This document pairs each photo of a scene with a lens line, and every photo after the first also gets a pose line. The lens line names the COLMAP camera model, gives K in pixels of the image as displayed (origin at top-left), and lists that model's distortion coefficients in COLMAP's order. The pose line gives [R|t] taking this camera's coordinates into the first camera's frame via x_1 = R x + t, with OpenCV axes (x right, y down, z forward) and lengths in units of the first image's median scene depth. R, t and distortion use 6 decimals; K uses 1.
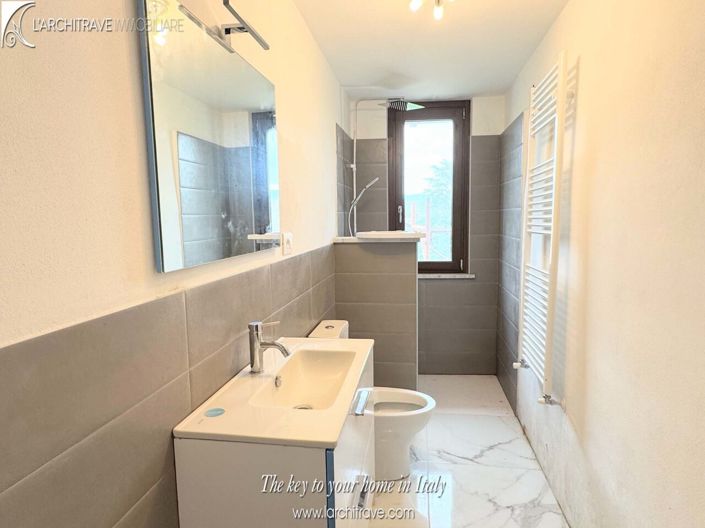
lens RADIAL K [[430.1, 0, 352.7], [0, 430.1, 268.2], [0, 0, 1]] dist [-0.005608, 0.007690]
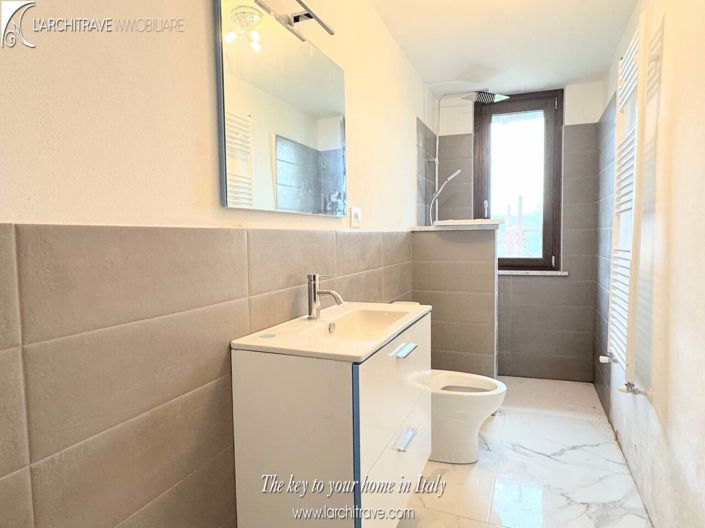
lens RADIAL K [[430.1, 0, 350.5], [0, 430.1, 262.6], [0, 0, 1]] dist [-0.005608, 0.007690]
pose [[0.971321, 0.018241, -0.237072, 0.070900], [-0.029746, 0.998542, -0.045044, 0.079307], [0.235905, 0.050804, 0.970447, -0.033092]]
